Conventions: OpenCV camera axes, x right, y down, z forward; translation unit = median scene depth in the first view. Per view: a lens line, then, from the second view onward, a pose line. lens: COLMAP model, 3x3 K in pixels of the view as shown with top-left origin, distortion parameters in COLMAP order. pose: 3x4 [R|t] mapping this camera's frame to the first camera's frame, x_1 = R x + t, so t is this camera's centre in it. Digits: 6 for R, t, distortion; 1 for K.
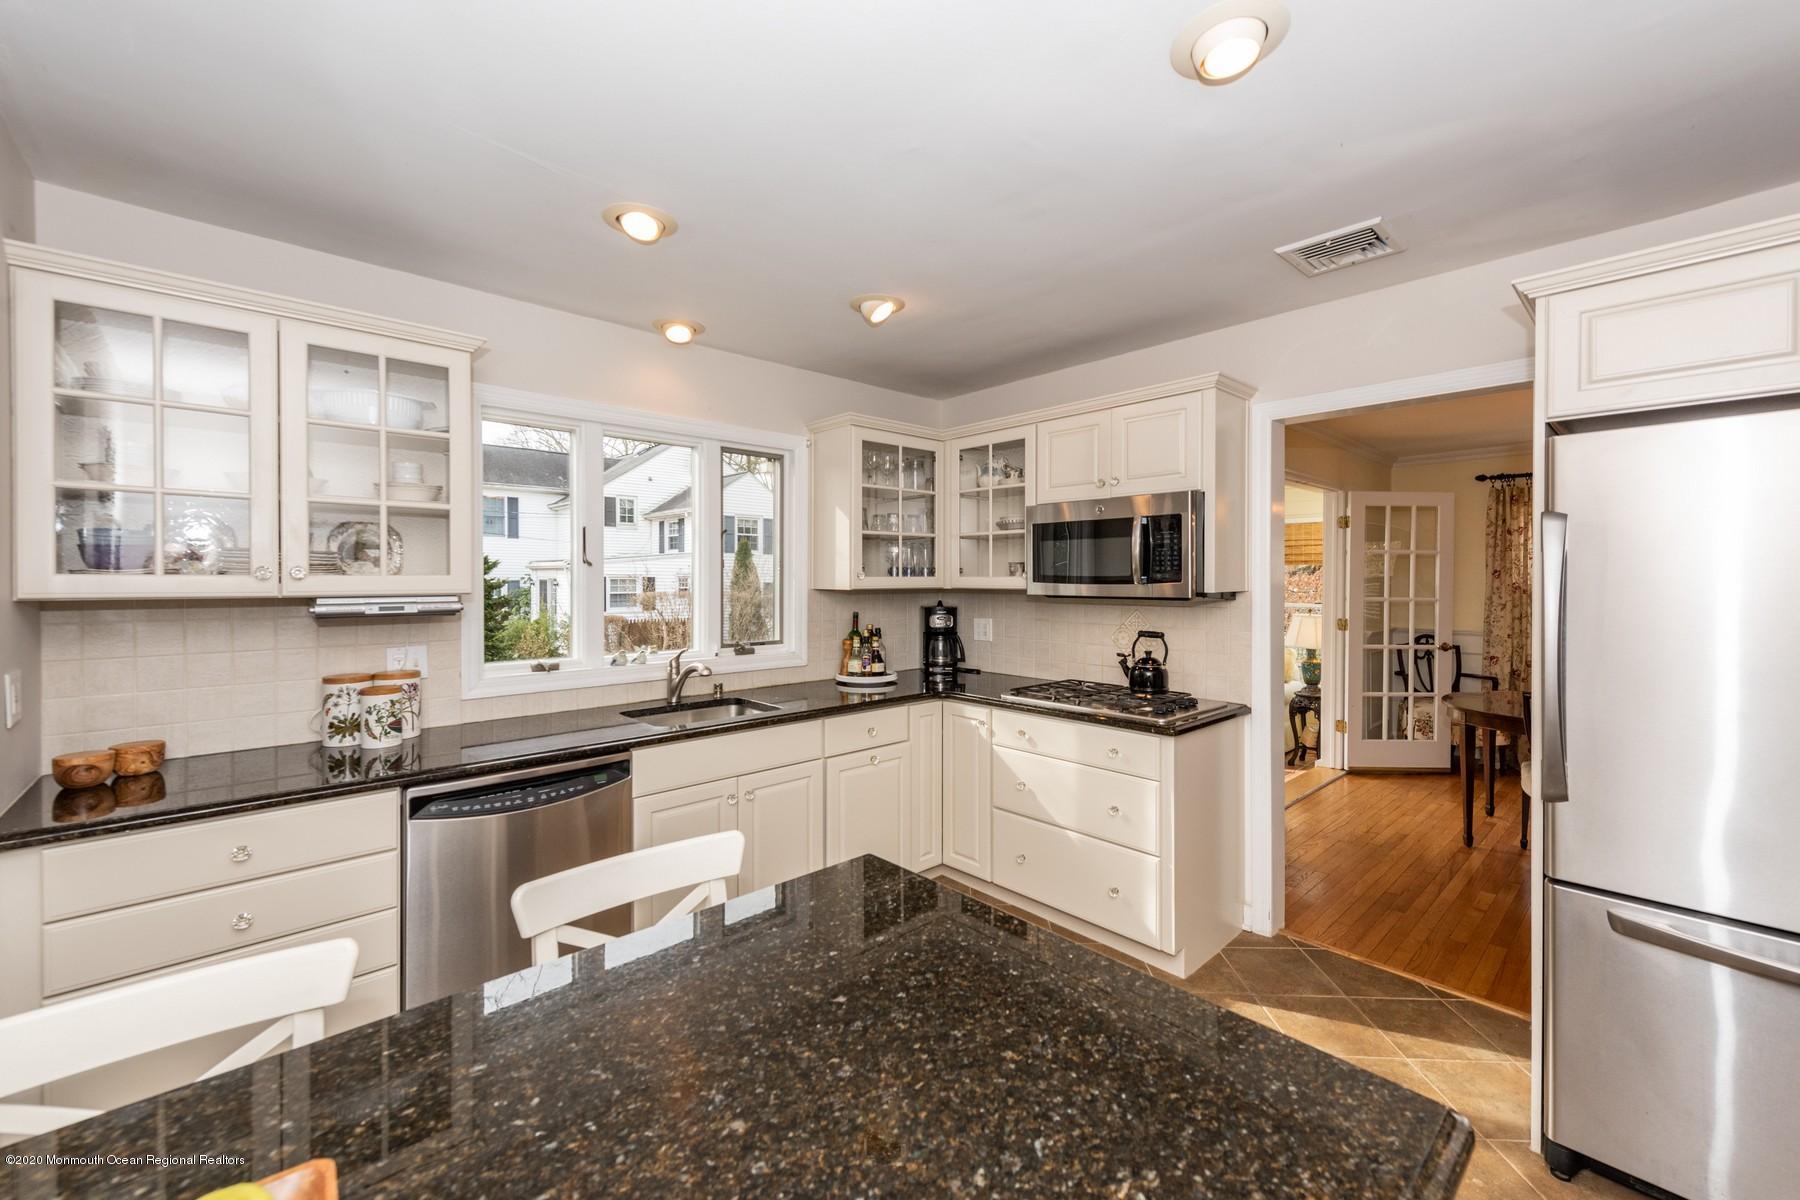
lens RADIAL K [[707.1, 0, 896.5], [0, 707.1, 586.0], [0, 0, 1]] dist [0.020357, -0.004369]
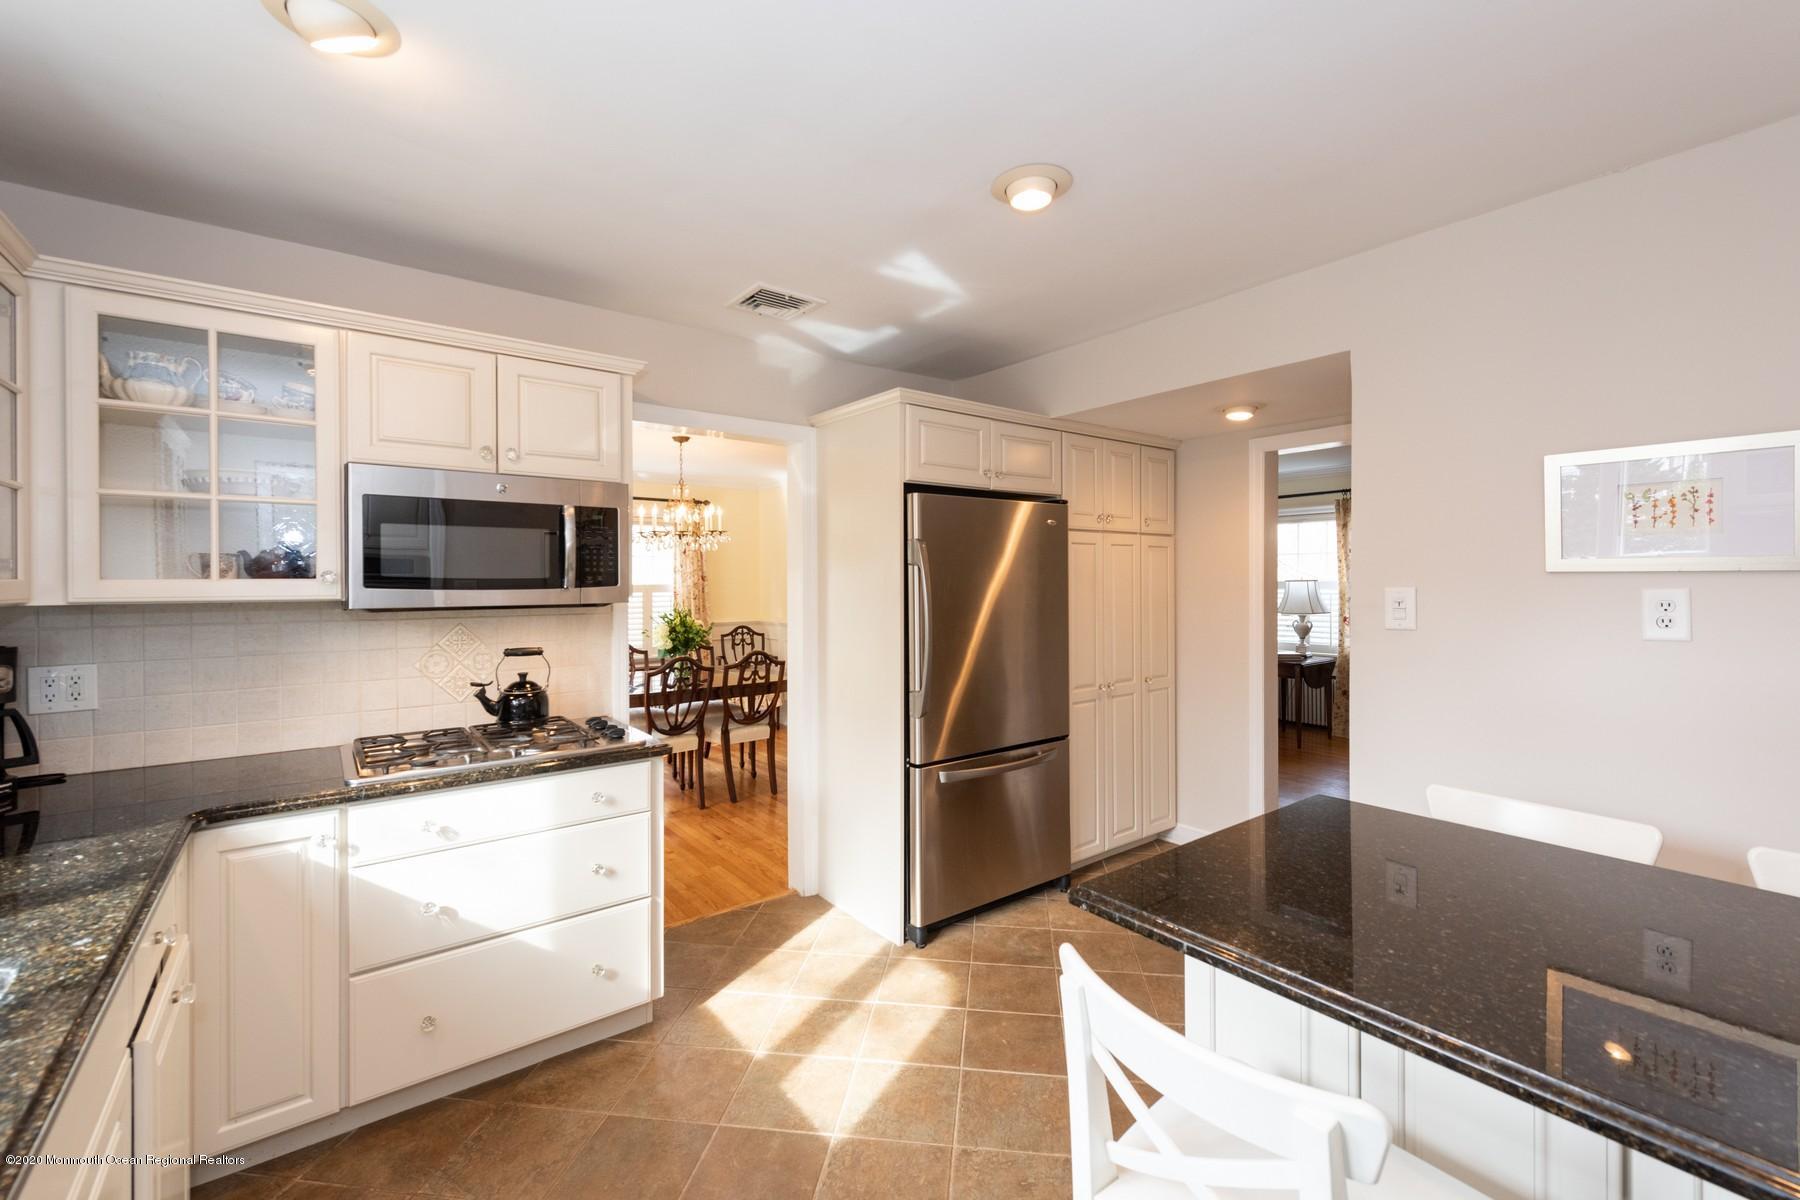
lens RADIAL K [[764.4, 0, 896.9], [0, 764.4, 585.6], [0, 0, 1]] dist [0.014453, -0.001606]
pose [[0.089986, -0.005486, 0.995928, -0.452577], [0.011378, 0.999925, 0.004480, -0.005409], [-0.995878, 0.010928, 0.090042, 0.496122]]
